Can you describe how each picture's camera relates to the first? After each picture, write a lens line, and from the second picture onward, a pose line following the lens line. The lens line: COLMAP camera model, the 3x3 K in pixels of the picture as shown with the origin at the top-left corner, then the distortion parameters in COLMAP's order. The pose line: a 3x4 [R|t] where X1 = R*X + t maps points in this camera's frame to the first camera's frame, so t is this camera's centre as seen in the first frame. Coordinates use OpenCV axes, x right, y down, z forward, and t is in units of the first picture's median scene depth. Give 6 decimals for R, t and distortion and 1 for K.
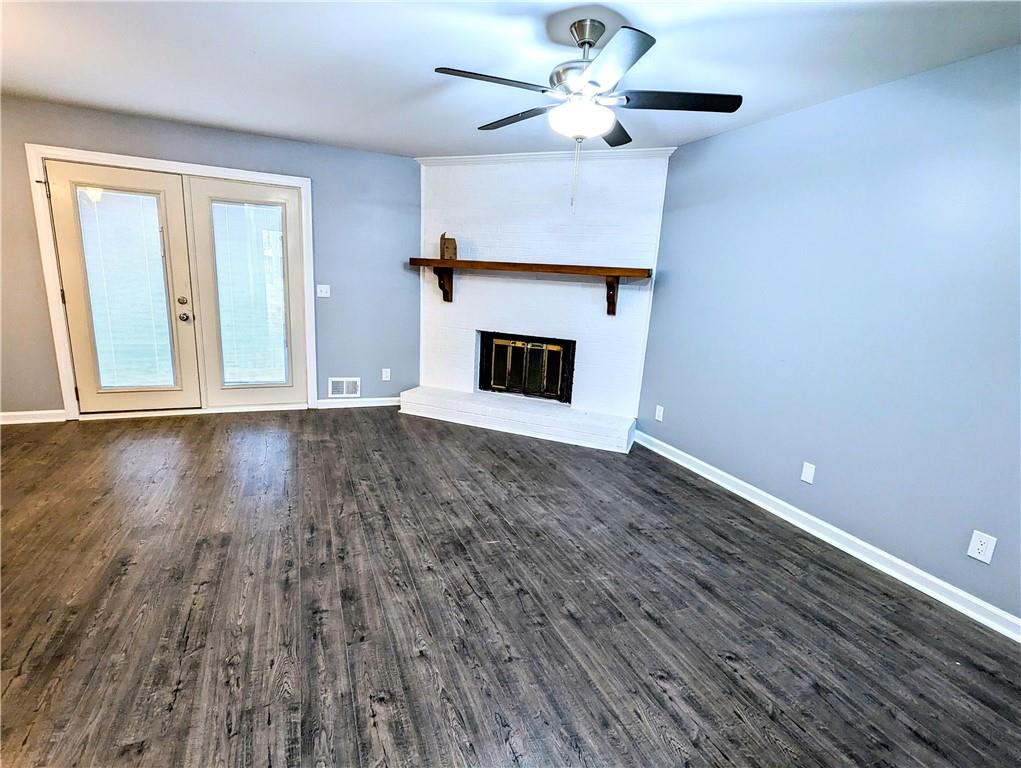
lens RADIAL K [[484.9, 0, 510.5], [0, 484.9, 384.0], [0, 0, 1]] dist [0.001341, 0.000213]
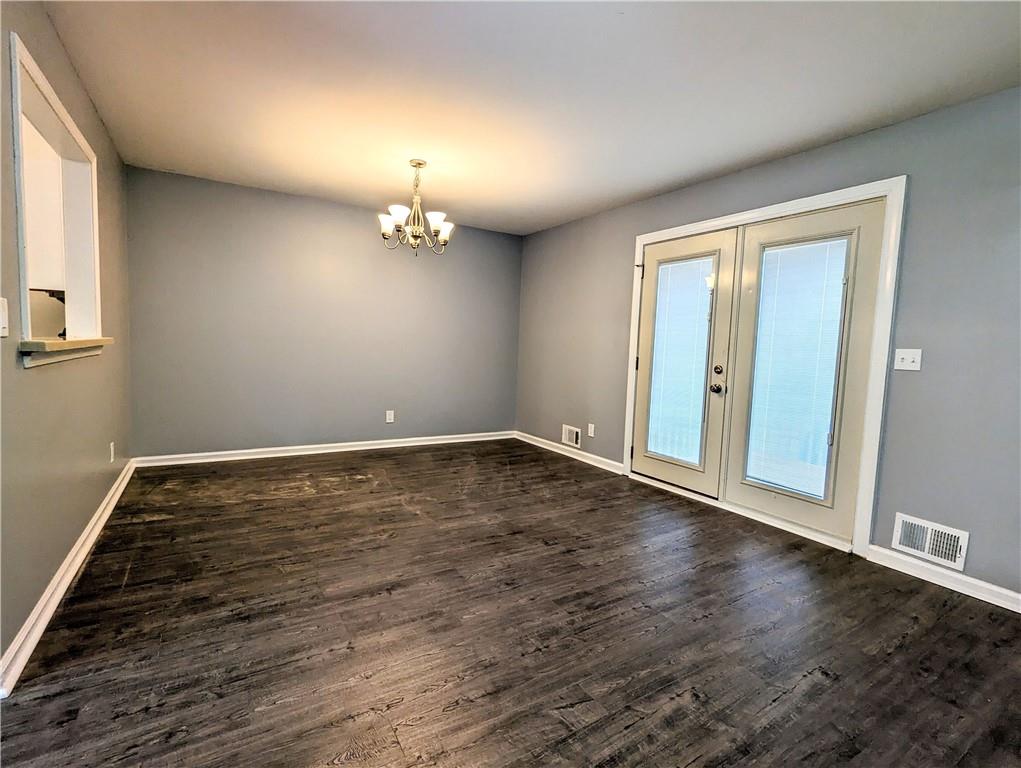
lens RADIAL K [[484.9, 0, 510.5], [0, 484.9, 384.0], [0, 0, 1]] dist [0.001341, 0.000213]
pose [[0.150264, 0.027903, -0.988252, 0.119793], [-0.242179, 0.970186, -0.009431, -0.049570], [0.958525, 0.240751, 0.152542, 0.518401]]
